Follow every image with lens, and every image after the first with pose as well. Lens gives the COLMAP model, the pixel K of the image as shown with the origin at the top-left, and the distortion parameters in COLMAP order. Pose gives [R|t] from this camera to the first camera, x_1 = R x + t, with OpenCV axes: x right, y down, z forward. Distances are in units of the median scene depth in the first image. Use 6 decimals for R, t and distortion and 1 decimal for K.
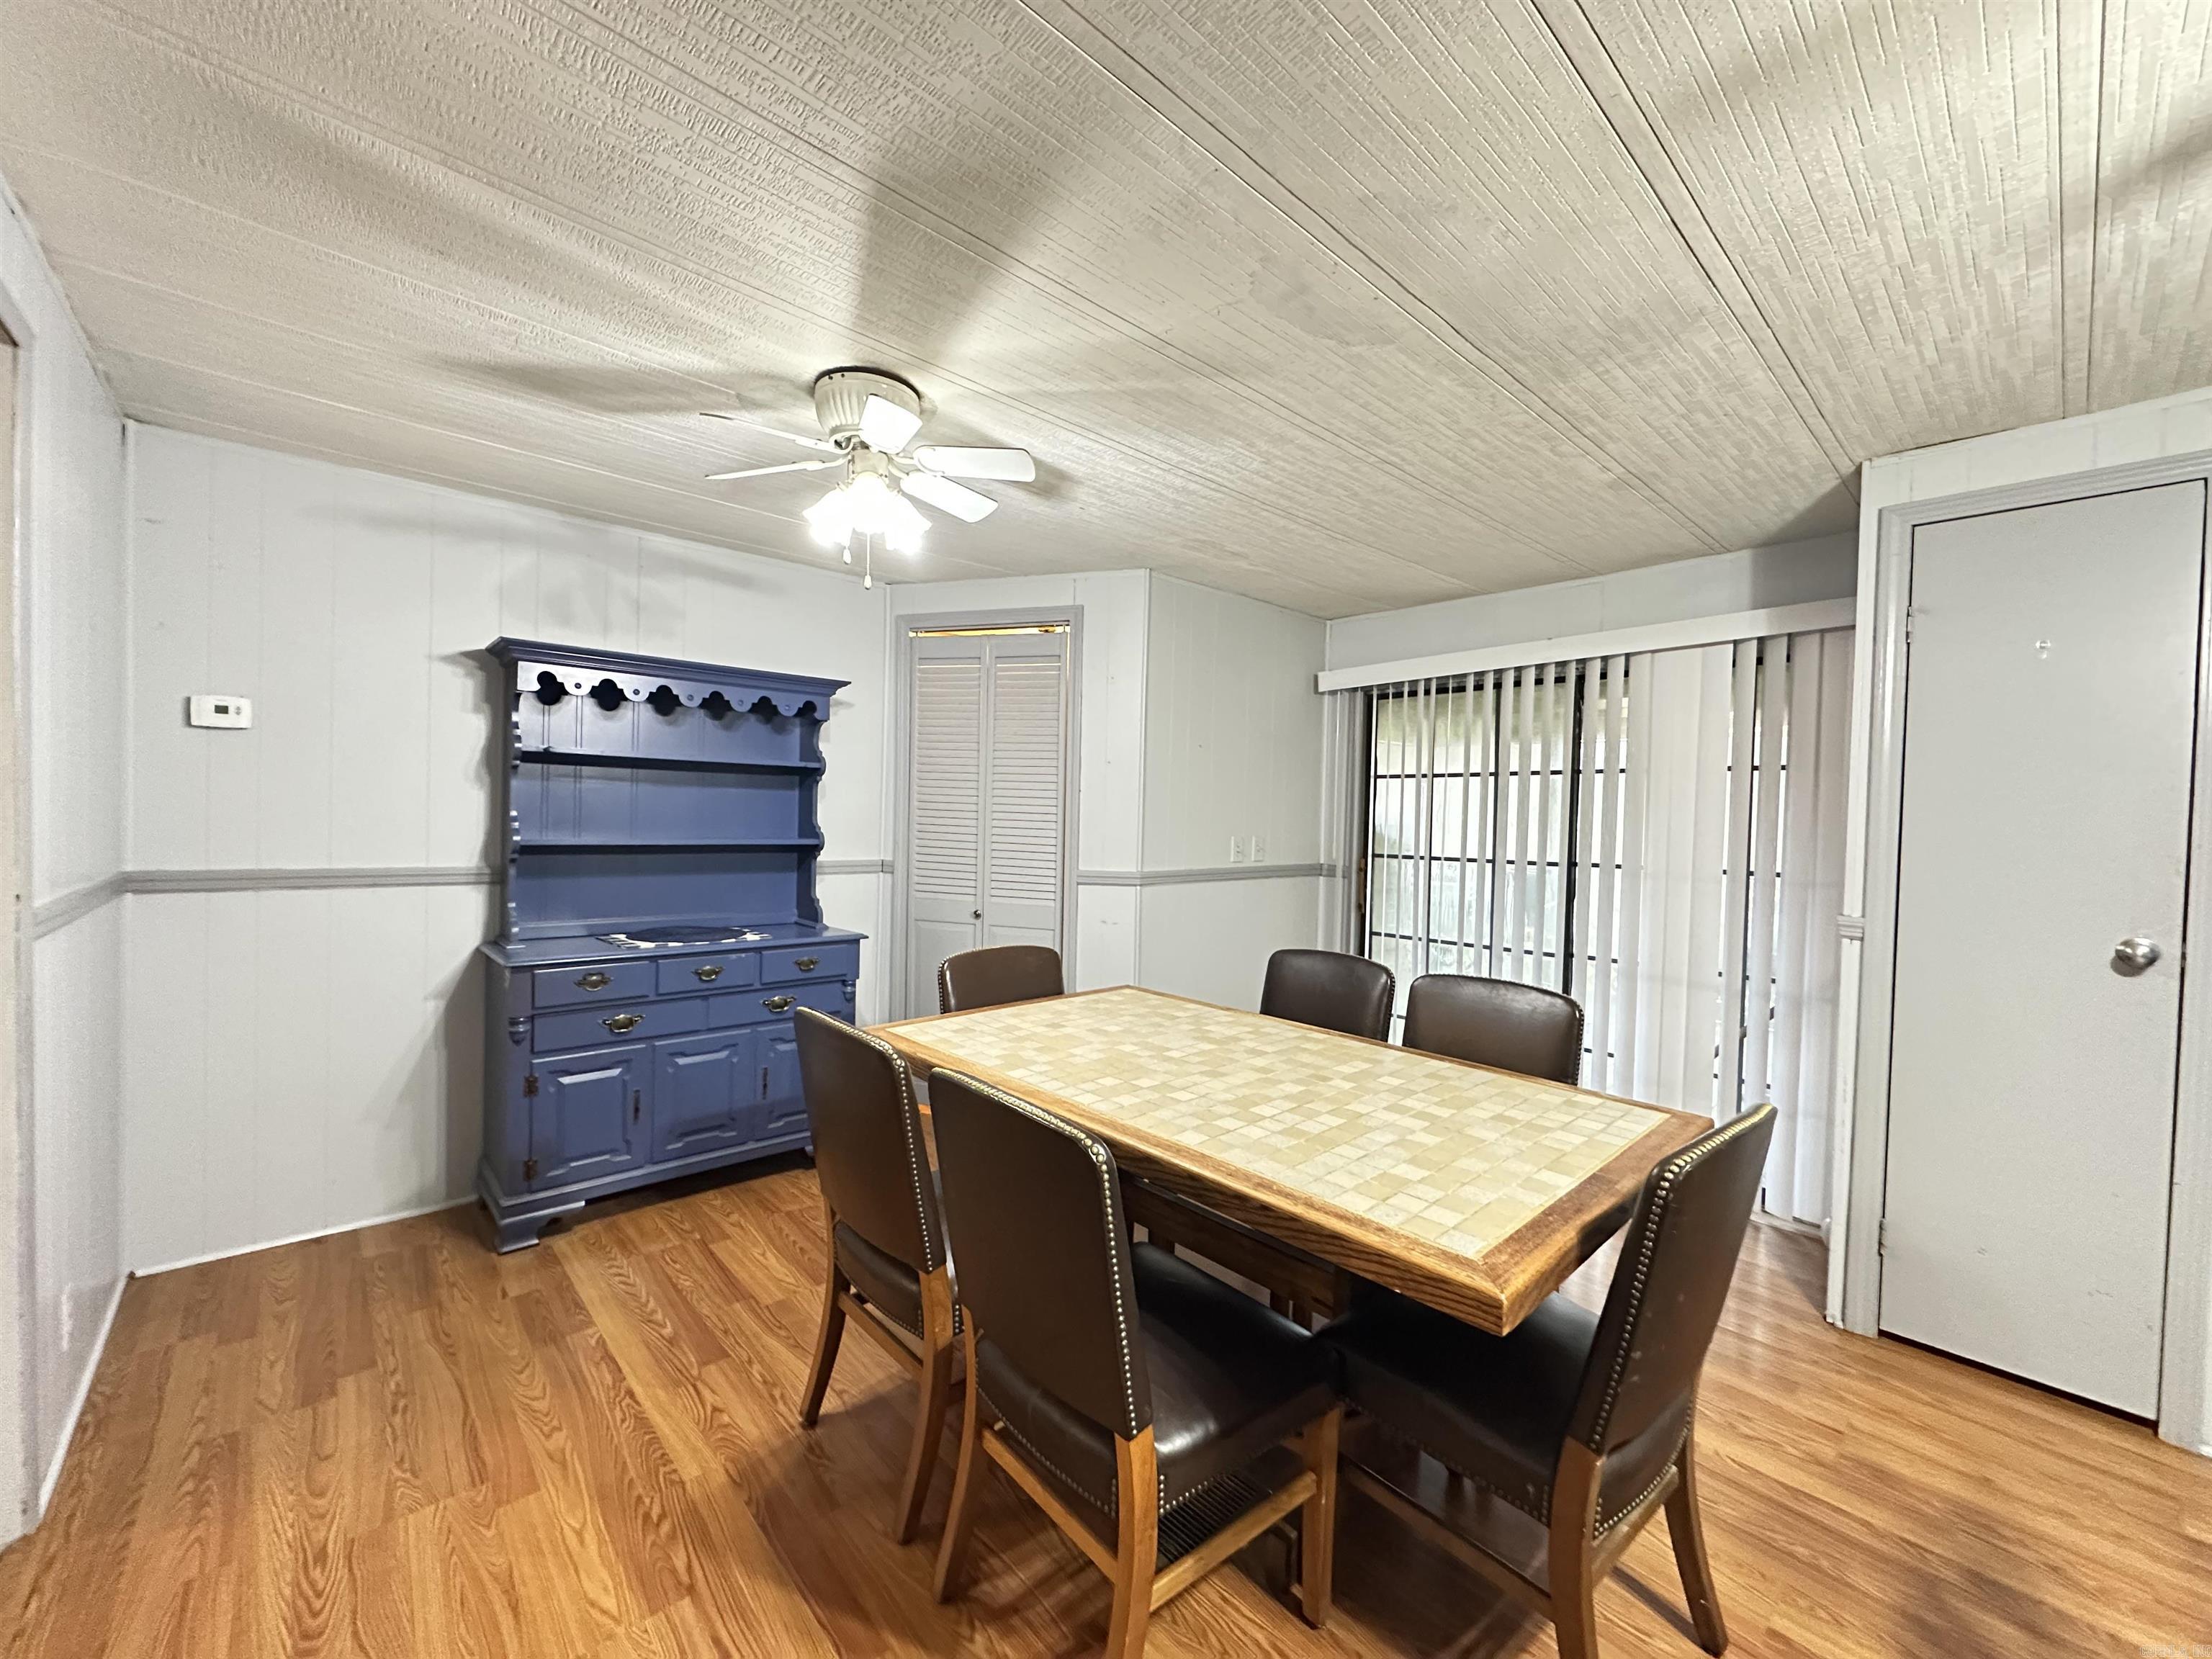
lens RADIAL K [[890.1, 0, 1106.1], [0, 890.1, 830.9], [0, 0, 1]] dist [-0.000508, 0.000009]
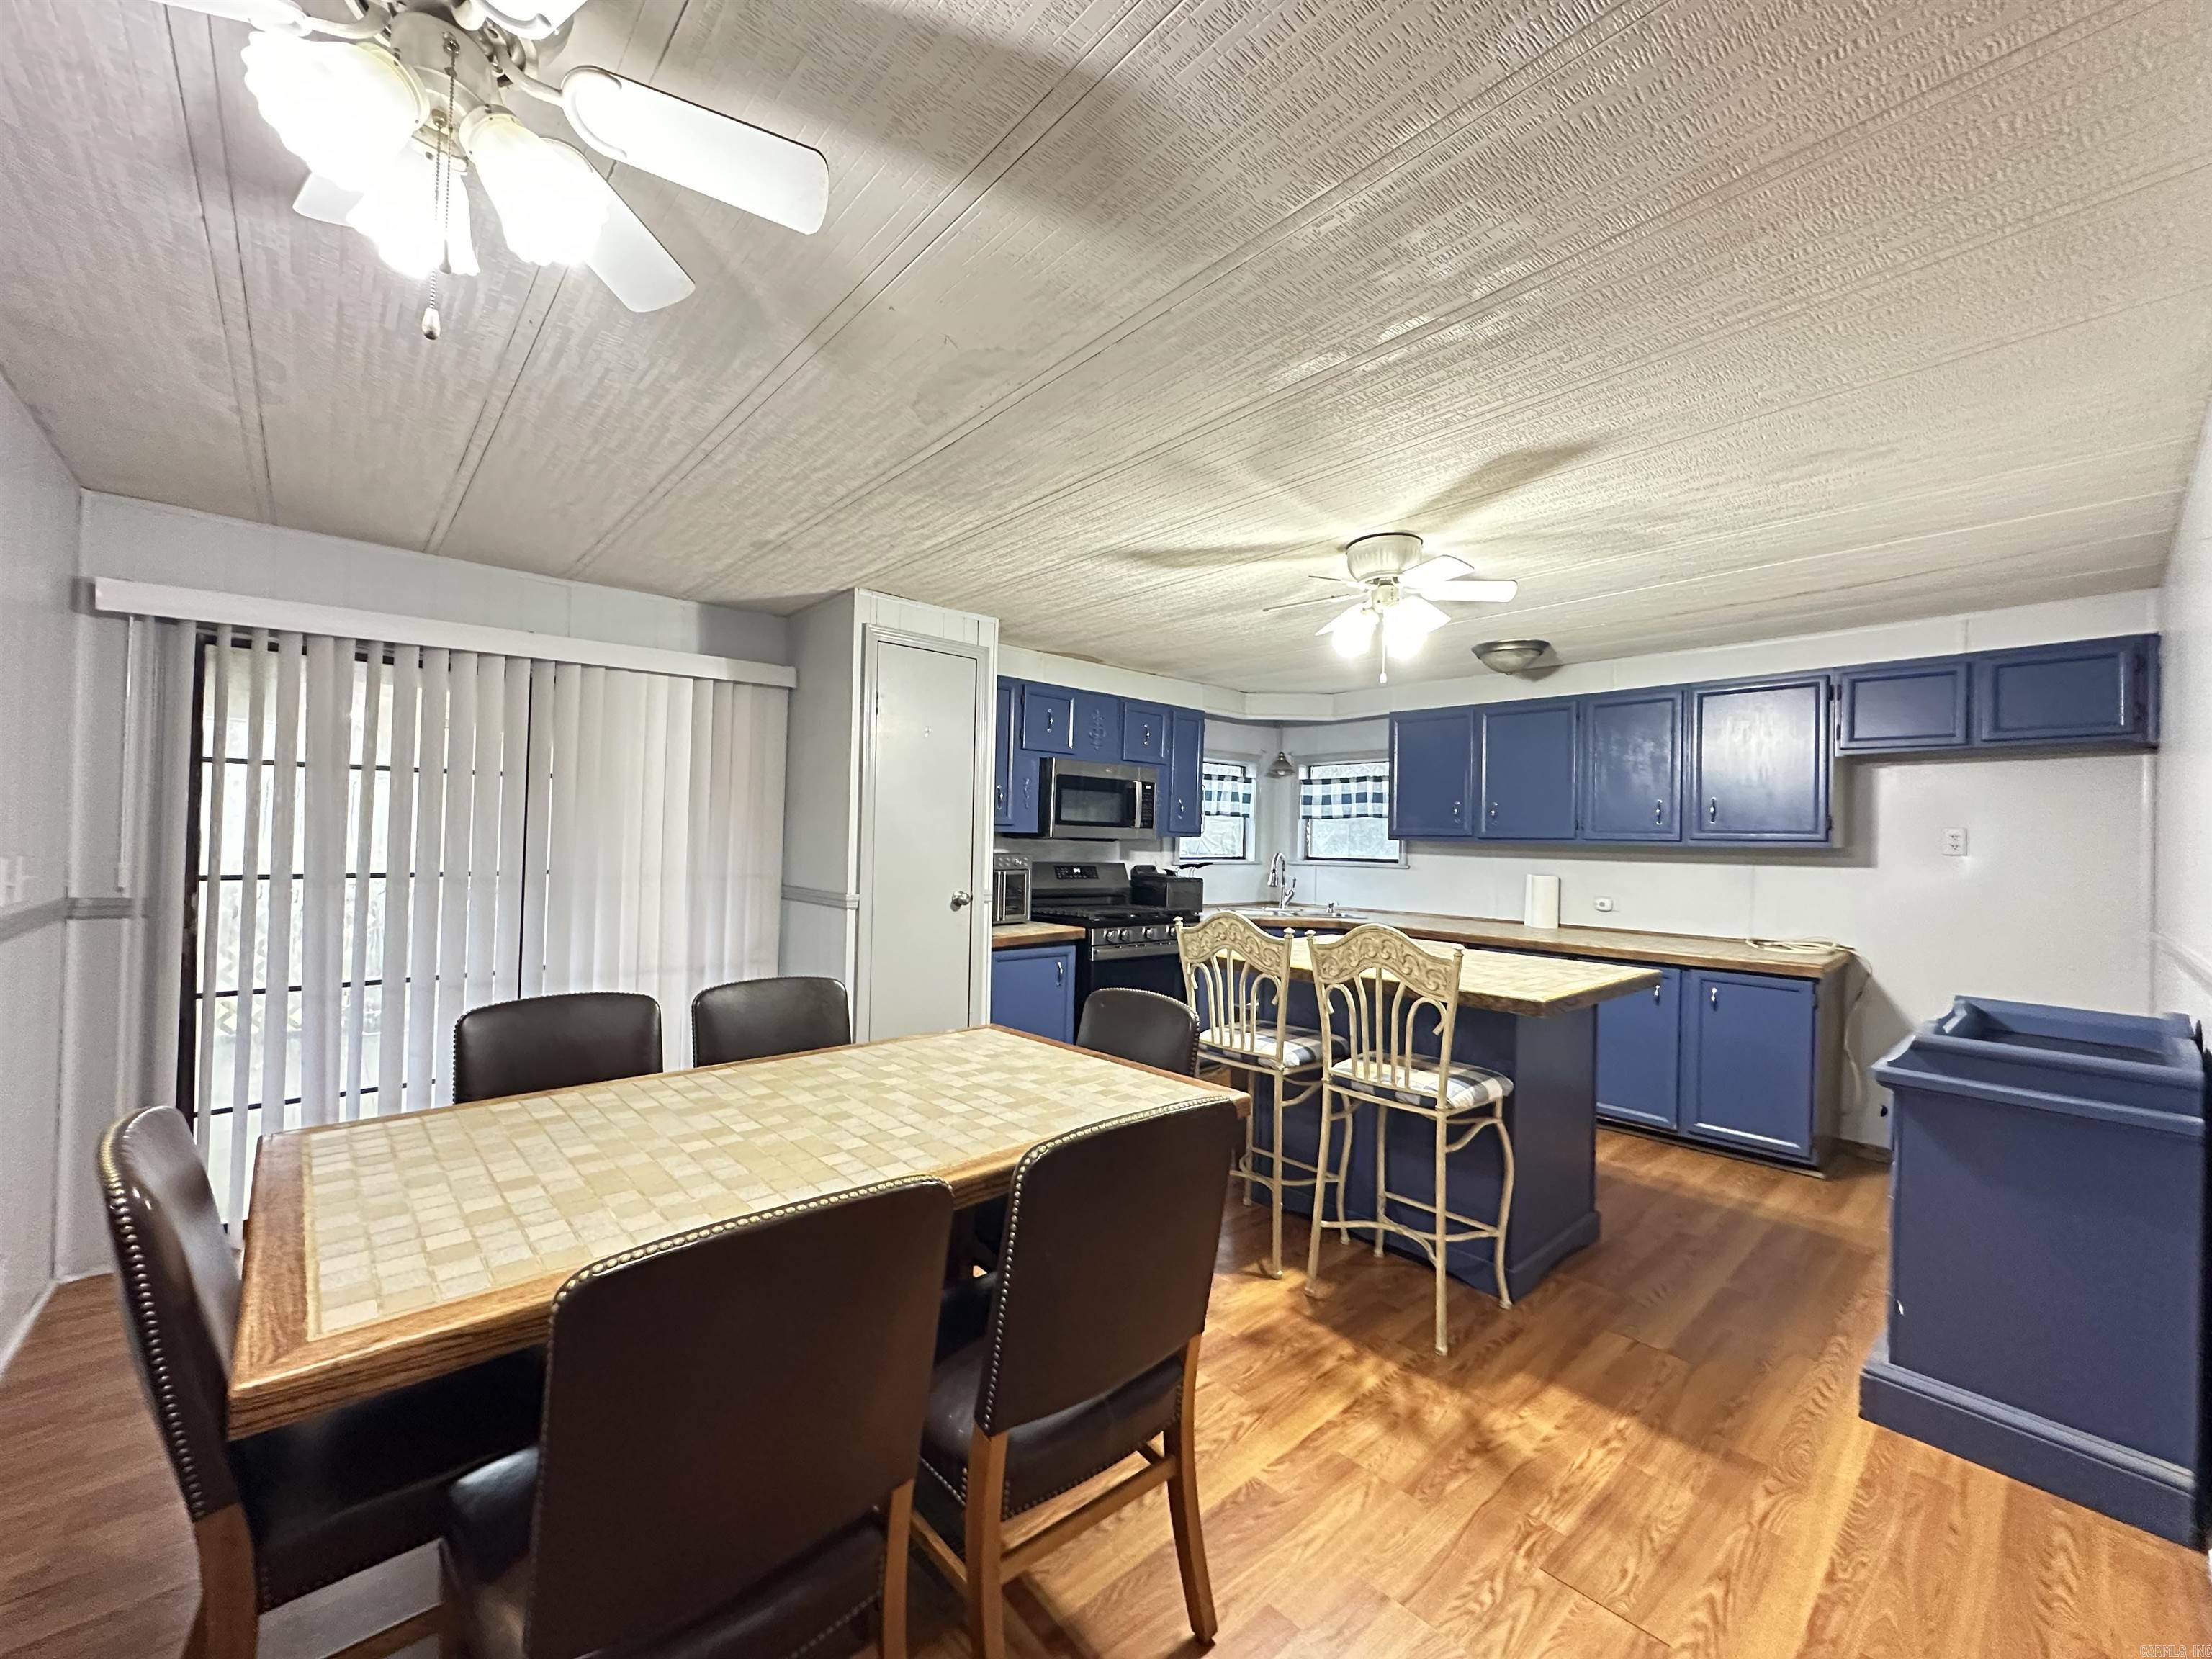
lens RADIAL K [[871.9, 0, 1119.2], [0, 871.9, 834.7], [0, 0, 1]] dist [0.000069, 0.000106]
pose [[-0.001284, -0.017025, 0.999854, -0.717687], [0.001904, 0.999853, 0.017027, -0.029986], [-0.999997, 0.001925, -0.001251, 0.658668]]
